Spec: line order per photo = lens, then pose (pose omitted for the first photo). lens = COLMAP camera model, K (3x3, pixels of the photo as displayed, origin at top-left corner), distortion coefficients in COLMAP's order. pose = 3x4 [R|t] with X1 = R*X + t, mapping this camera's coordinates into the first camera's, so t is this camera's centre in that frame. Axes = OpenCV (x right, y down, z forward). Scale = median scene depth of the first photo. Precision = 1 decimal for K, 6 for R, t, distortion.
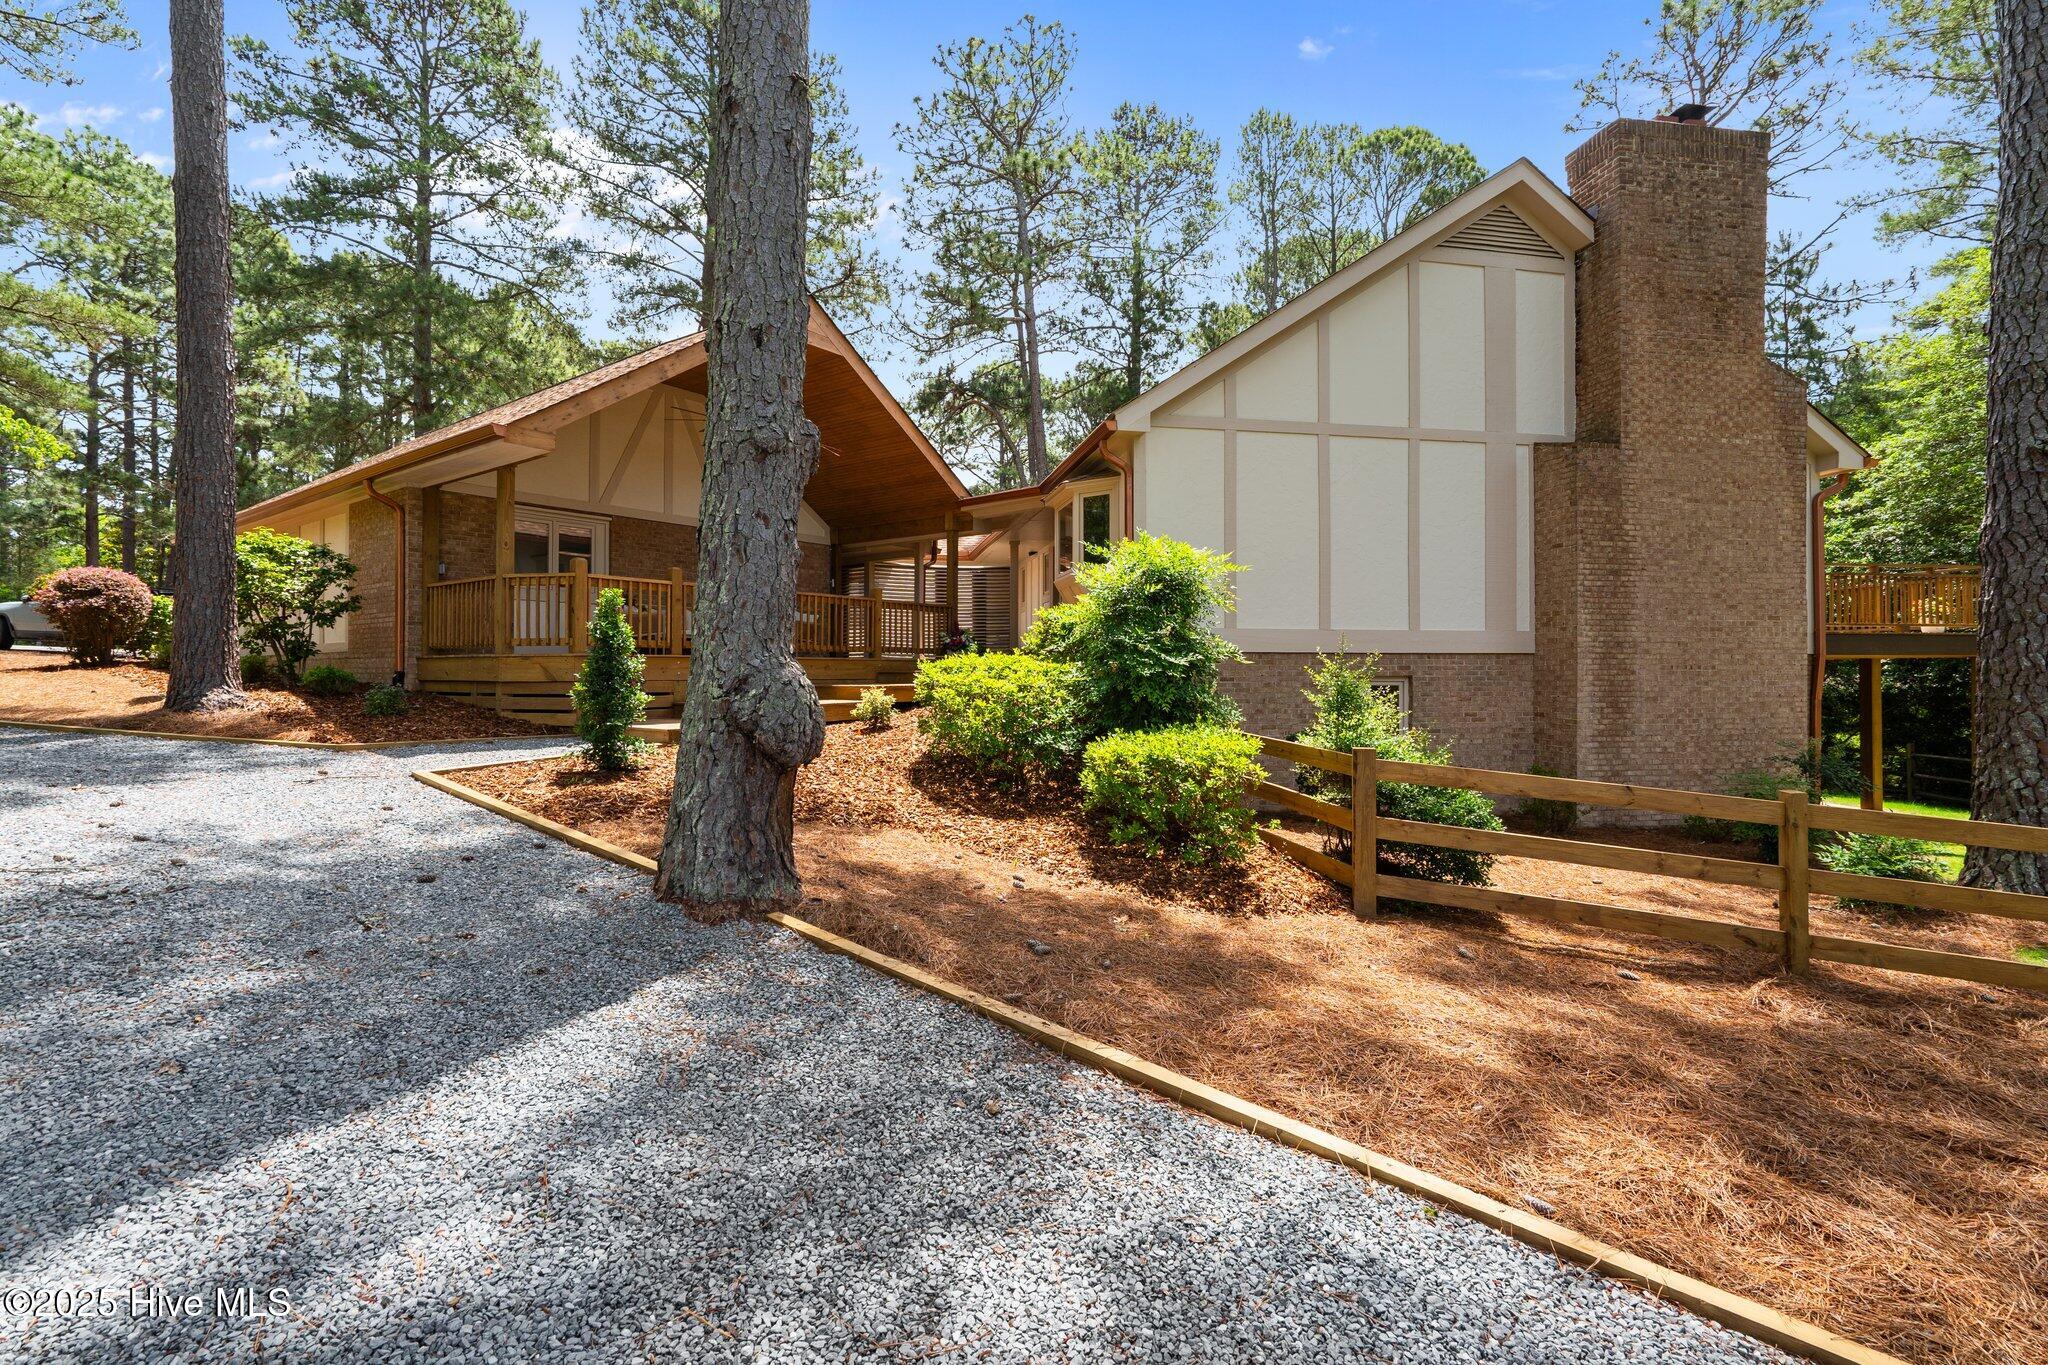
lens RADIAL K [[928.8, 0, 1021.7], [0, 928.8, 669.4], [0, 0, 1]] dist [0.000476, 0.000519]
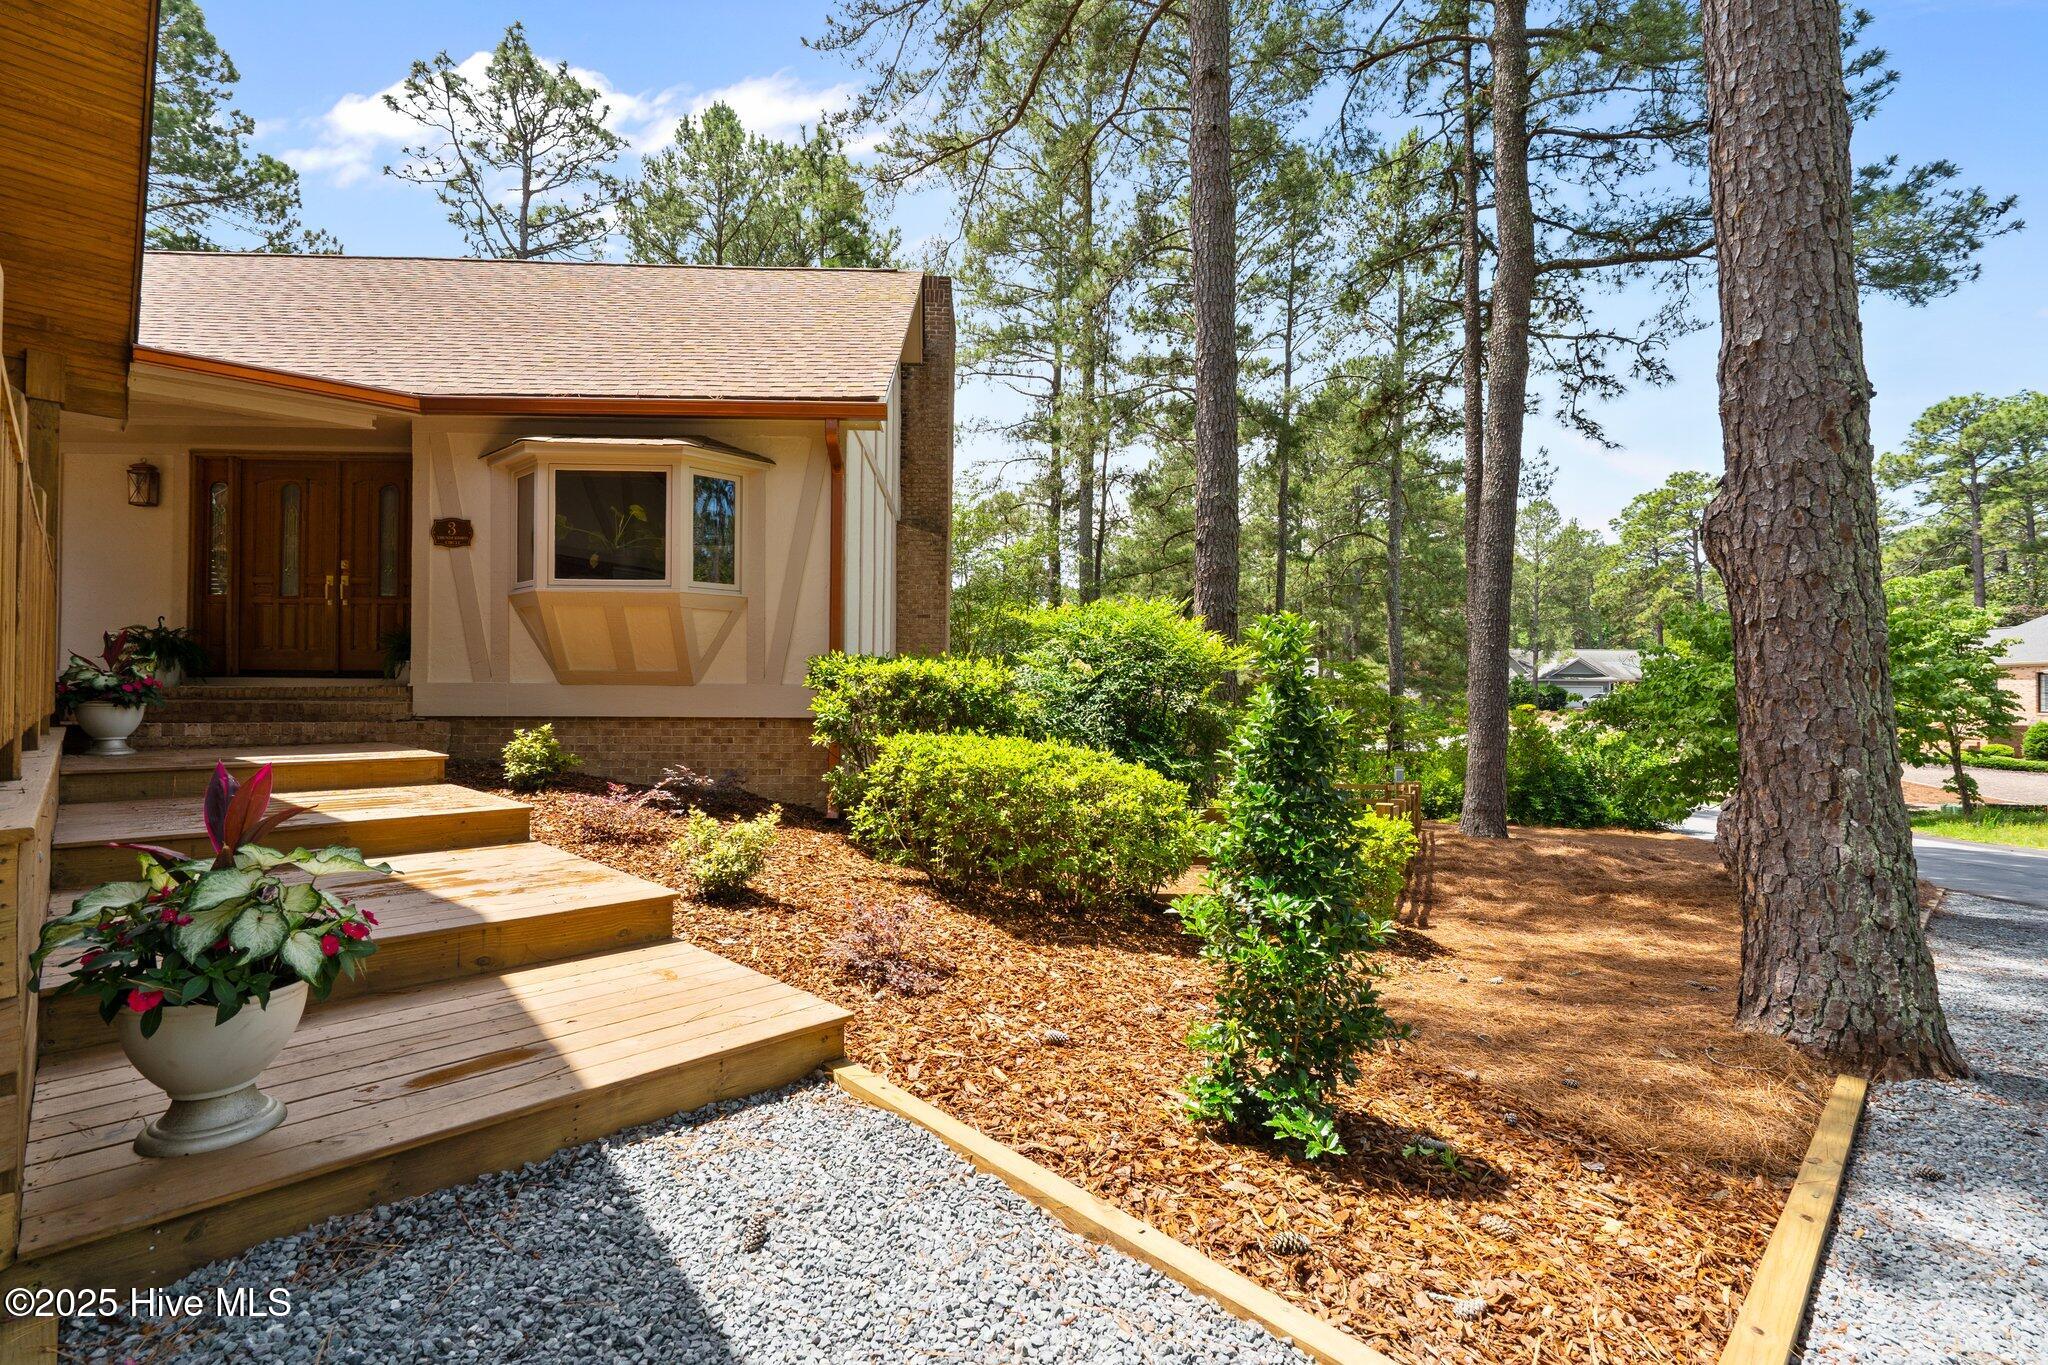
lens RADIAL K [[928.8, 0, 1024.9], [0, 928.8, 686.2], [0, 0, 1]] dist [0.000476, 0.000519]
pose [[0.140622, 0.010635, 0.990006, -0.538988], [-0.007015, 0.999928, -0.009746, -0.036550], [-0.990039, -0.005574, 0.140686, 0.698519]]
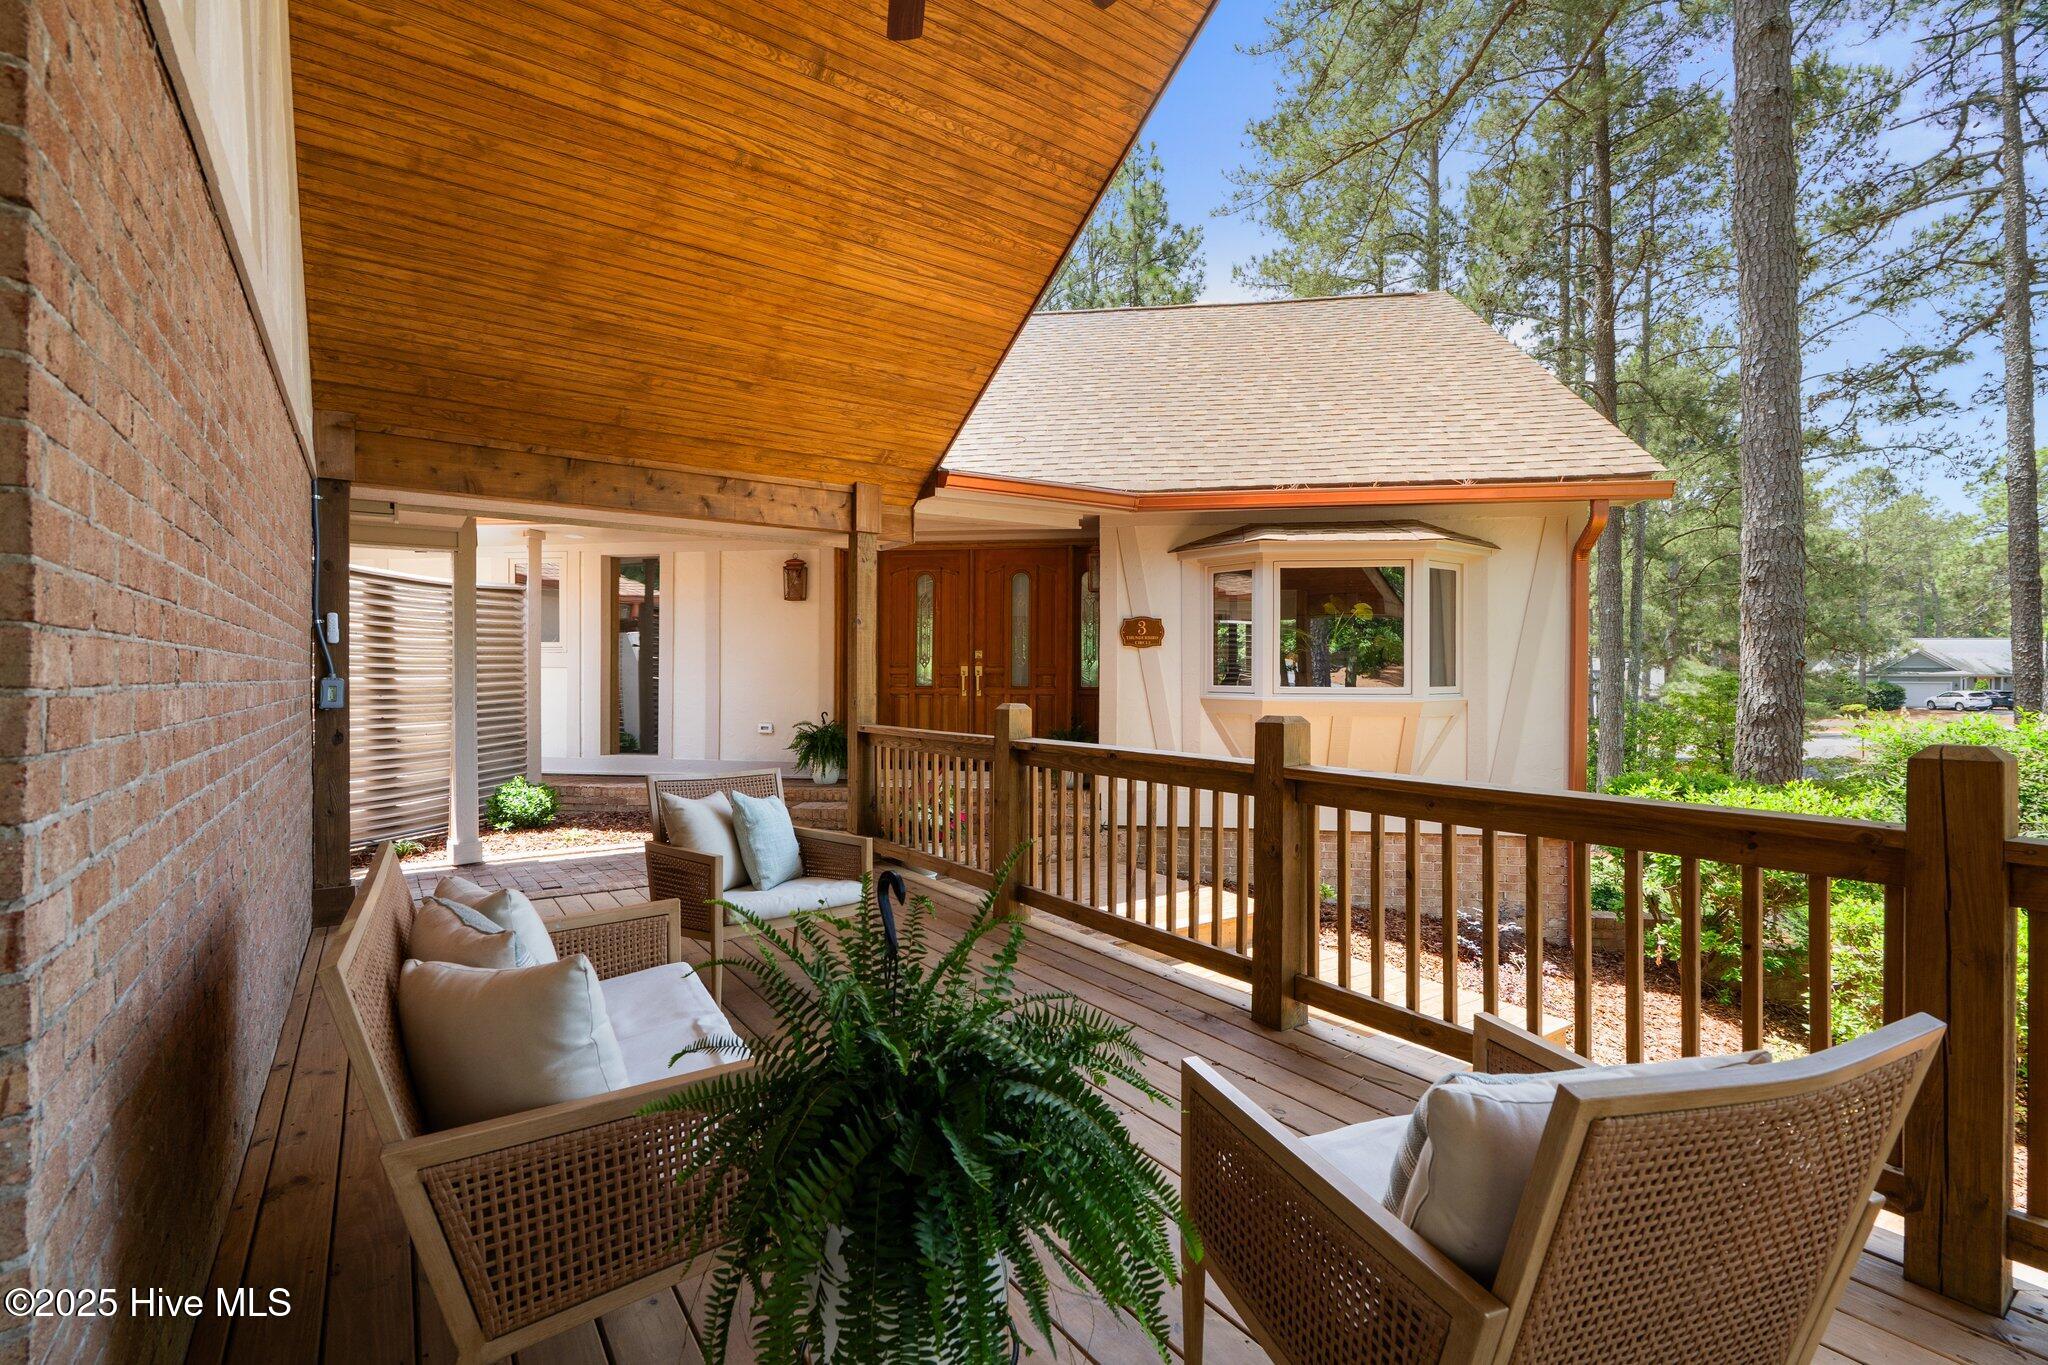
lens RADIAL K [[928.8, 0, 1022.2], [0, 928.8, 678.2], [0, 0, 1]] dist [0.000476, 0.000519]
pose [[0.314332, -0.000703, 0.949313, -0.561396], [-0.006003, 0.999978, 0.002728, -0.120236], [-0.949294, -0.006556, 0.314321, 1.076924]]
